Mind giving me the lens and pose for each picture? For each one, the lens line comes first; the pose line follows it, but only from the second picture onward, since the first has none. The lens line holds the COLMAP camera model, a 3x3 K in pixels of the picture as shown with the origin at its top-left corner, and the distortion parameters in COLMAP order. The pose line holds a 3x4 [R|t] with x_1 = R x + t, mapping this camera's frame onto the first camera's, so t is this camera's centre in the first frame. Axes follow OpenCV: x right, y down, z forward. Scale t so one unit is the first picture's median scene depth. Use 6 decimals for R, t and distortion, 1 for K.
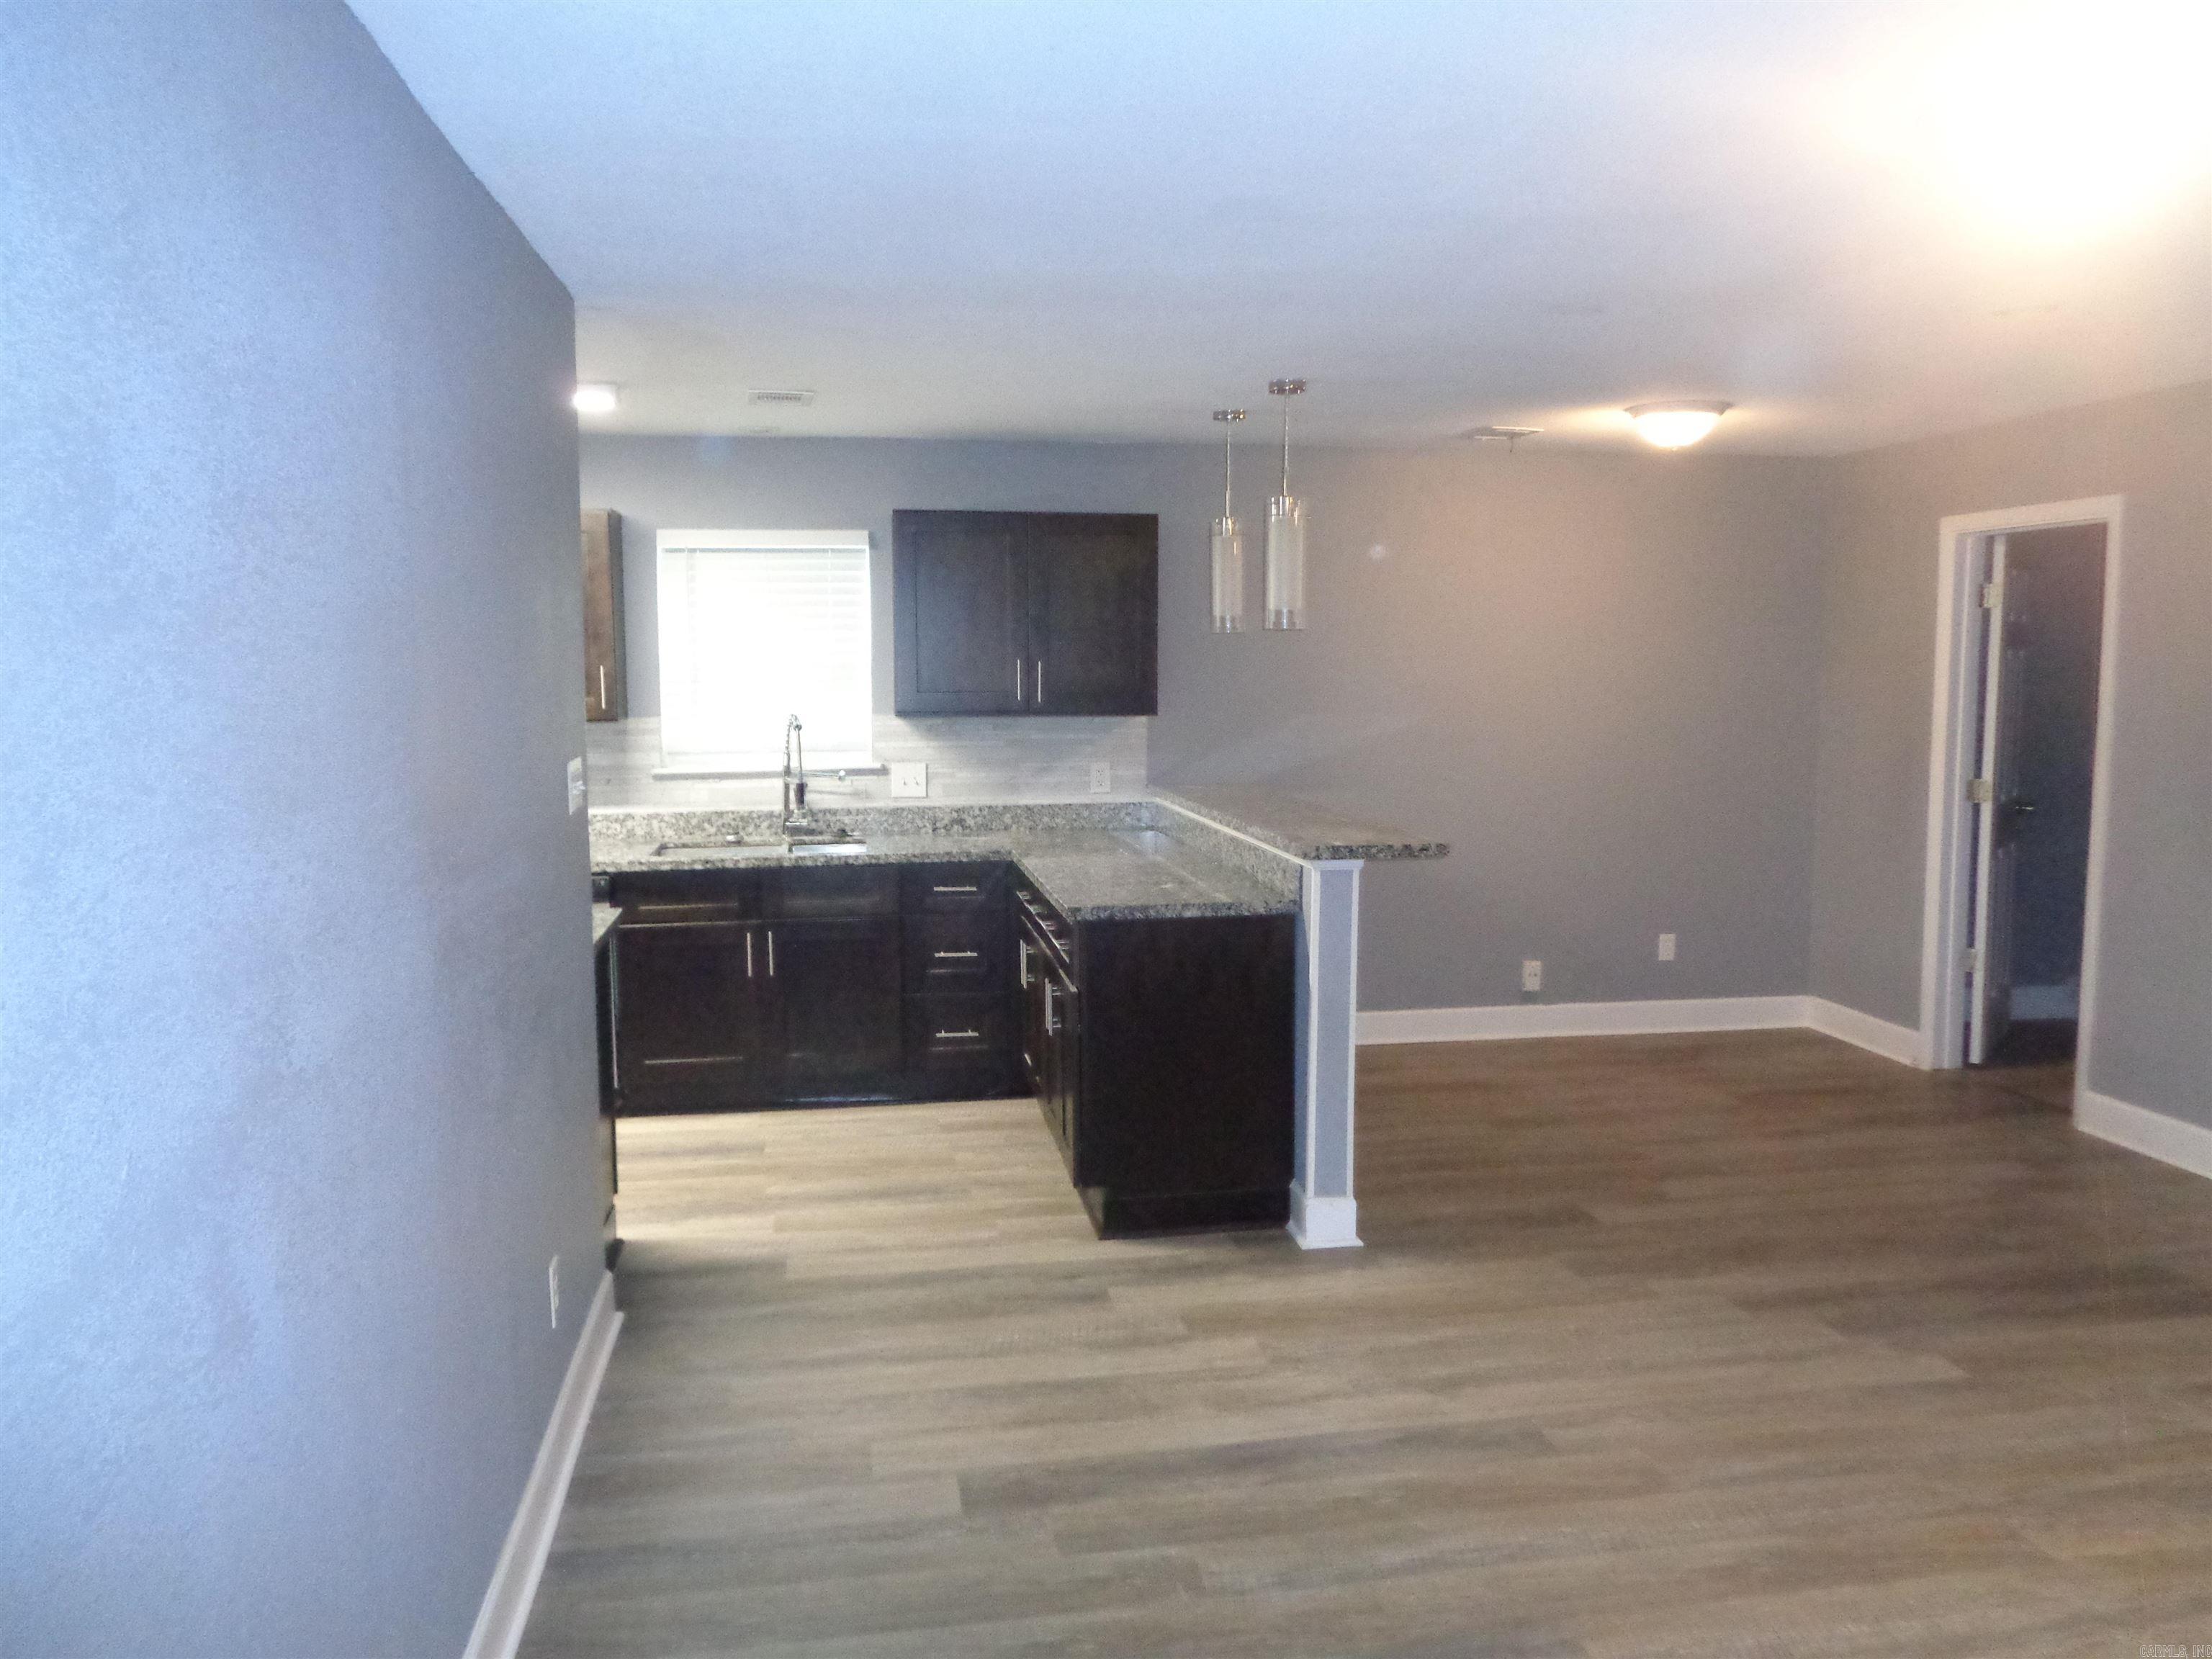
lens RADIAL K [[1649.0, 0, 1113.5], [0, 1649.0, 816.1], [0, 0, 1]] dist [-0.003907, -0.002313]
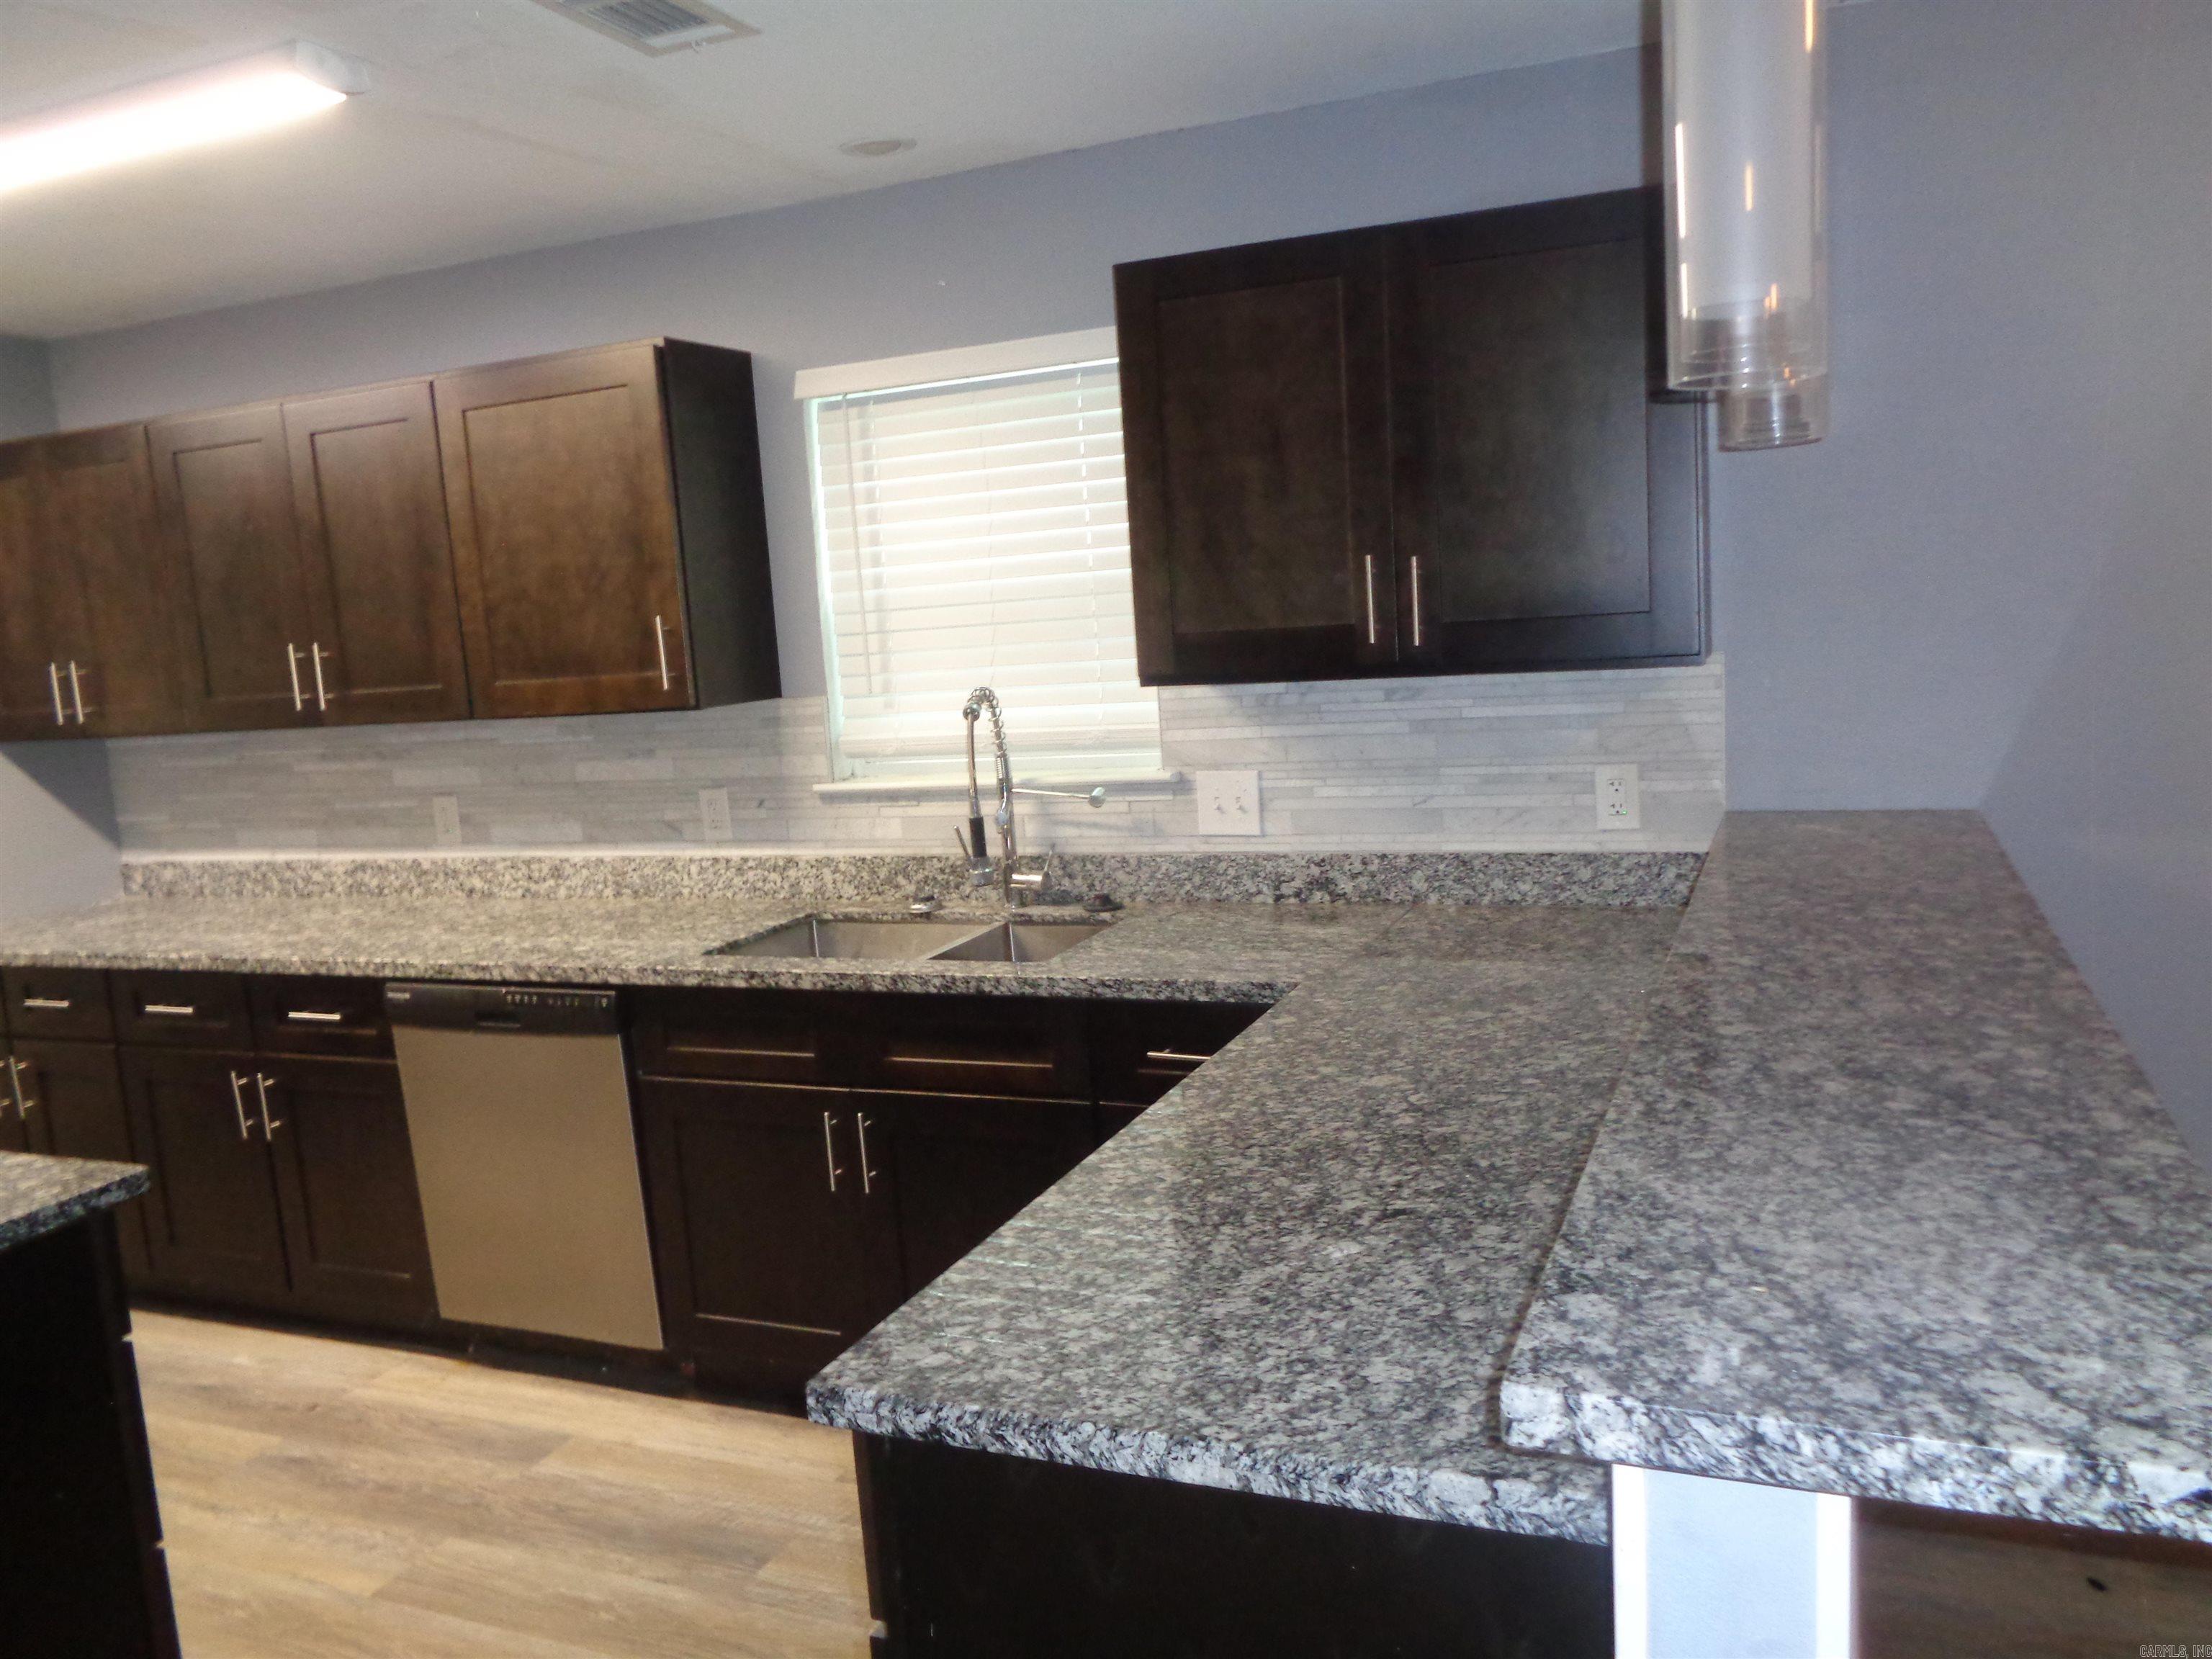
lens RADIAL K [[1666.0, 0, 1106.0], [0, 1666.0, 829.5], [0, 0, 1]] dist [0.000625, 0.001581]
pose [[0.844059, 0.020505, -0.535858, 0.126530], [0.011305, 0.998366, 0.056010, -0.043747], [0.536131, -0.053334, 0.842448, 0.545846]]
